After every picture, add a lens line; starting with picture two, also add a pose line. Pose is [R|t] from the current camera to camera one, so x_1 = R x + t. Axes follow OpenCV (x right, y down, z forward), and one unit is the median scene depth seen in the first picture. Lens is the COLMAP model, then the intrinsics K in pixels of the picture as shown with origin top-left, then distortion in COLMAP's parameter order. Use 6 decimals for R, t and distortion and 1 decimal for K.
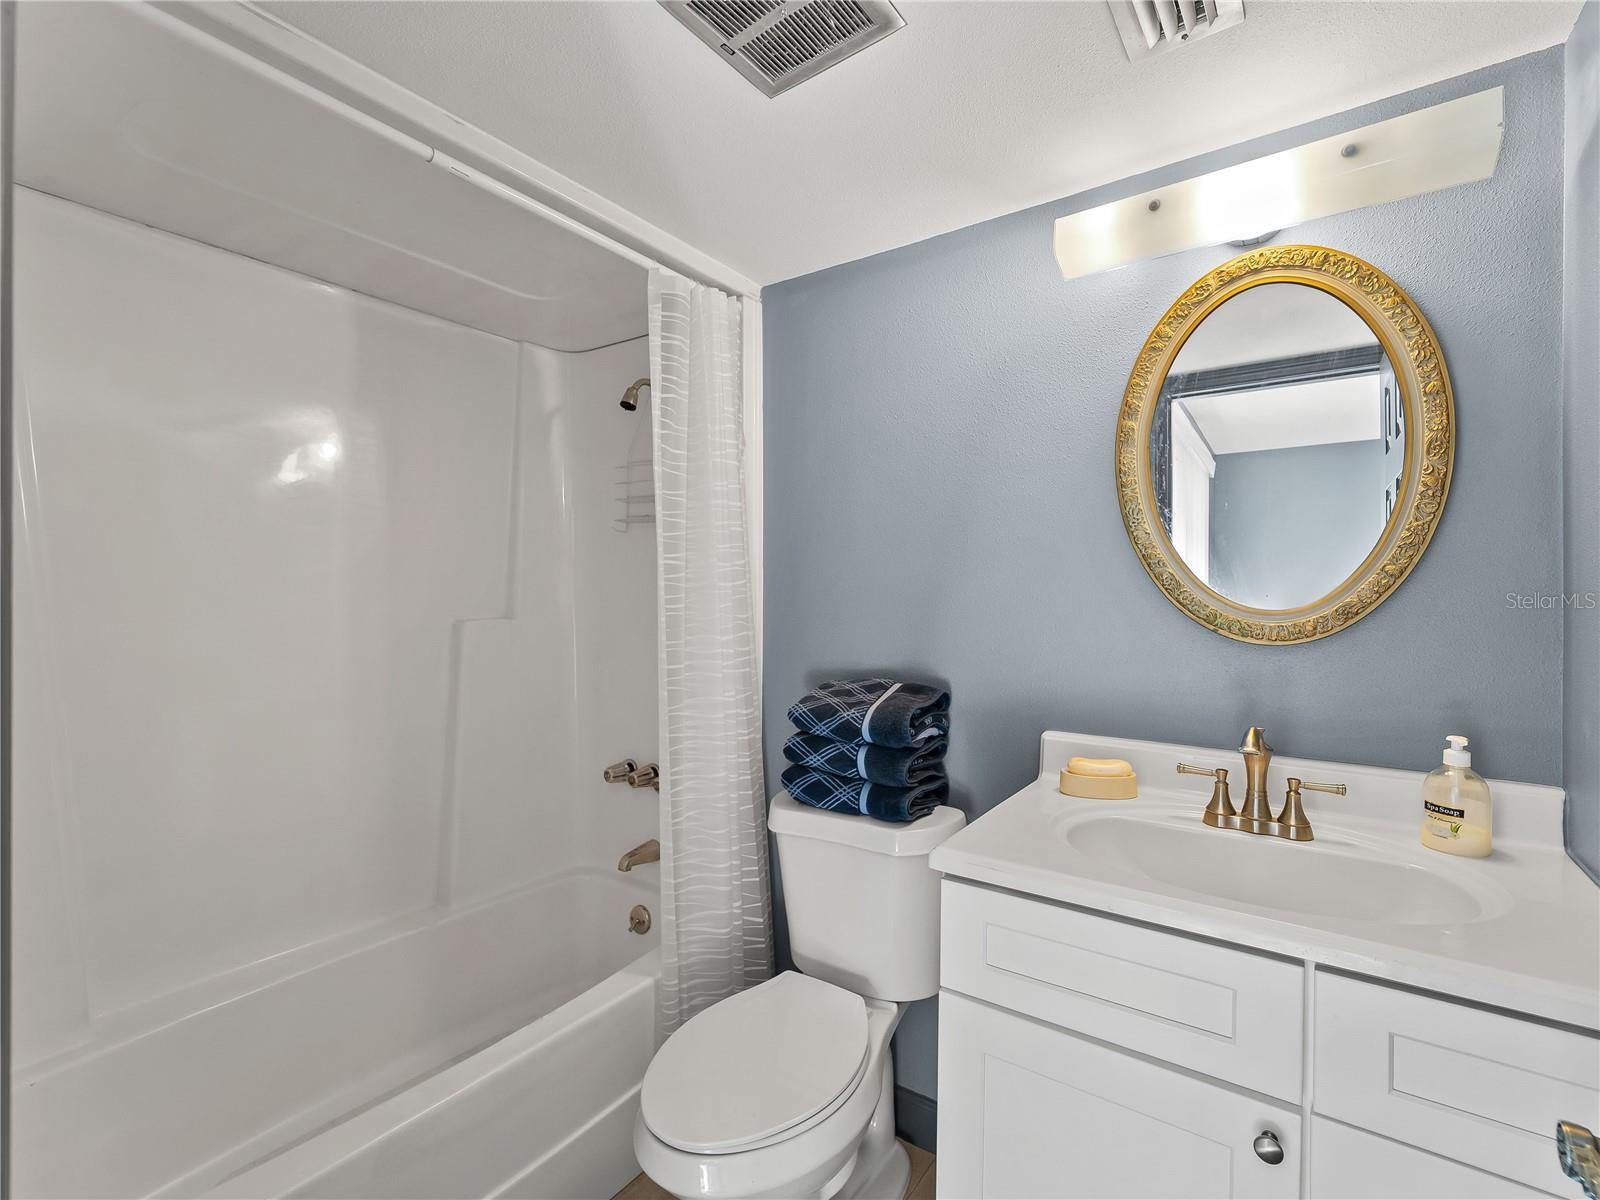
lens RADIAL K [[731.9, 0, 801.3], [0, 731.9, 587.5], [0, 0, 1]] dist [-0.001191, -0.000302]
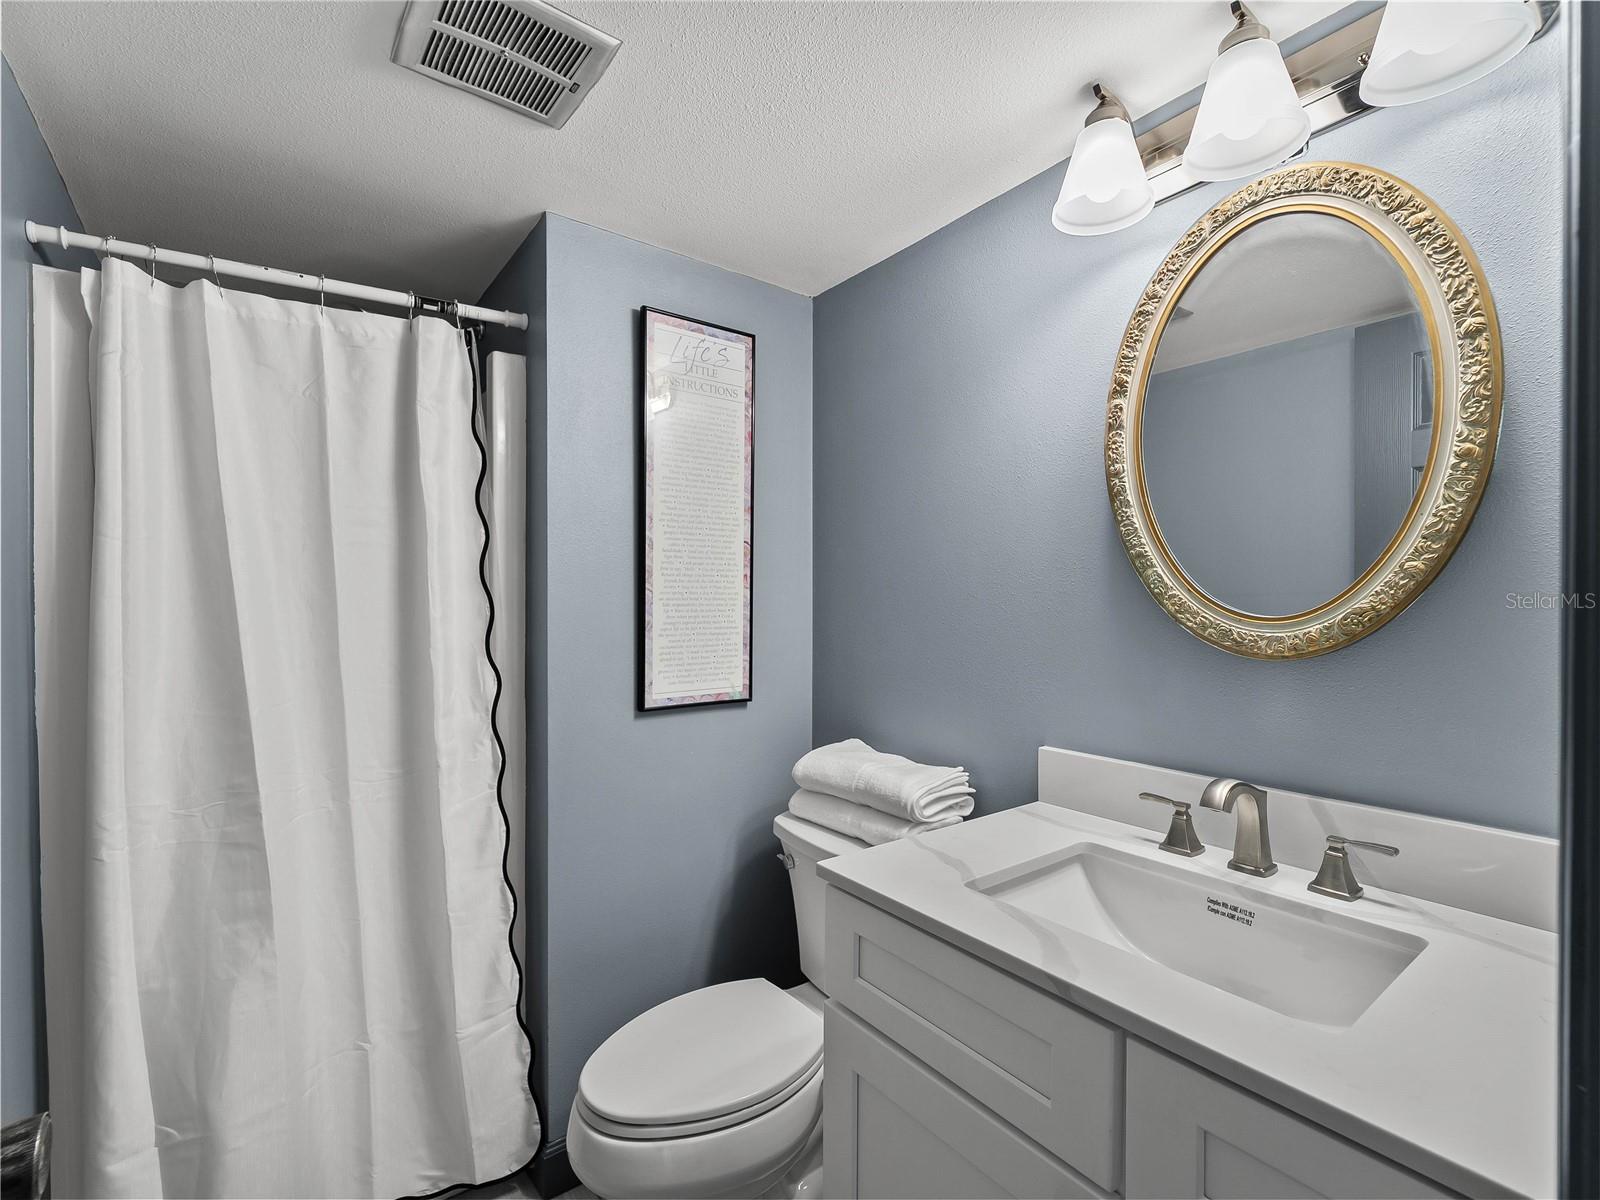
lens RADIAL K [[731.9, 0, 796.9], [0, 731.9, 609.5], [0, 0, 1]] dist [-0.001191, -0.000302]
pose [[0.953553, 0.000047, -0.301226, 0.382101], [0.009038, 0.999545, 0.028766, -0.006719], [0.301091, -0.030153, 0.953119, 0.050914]]
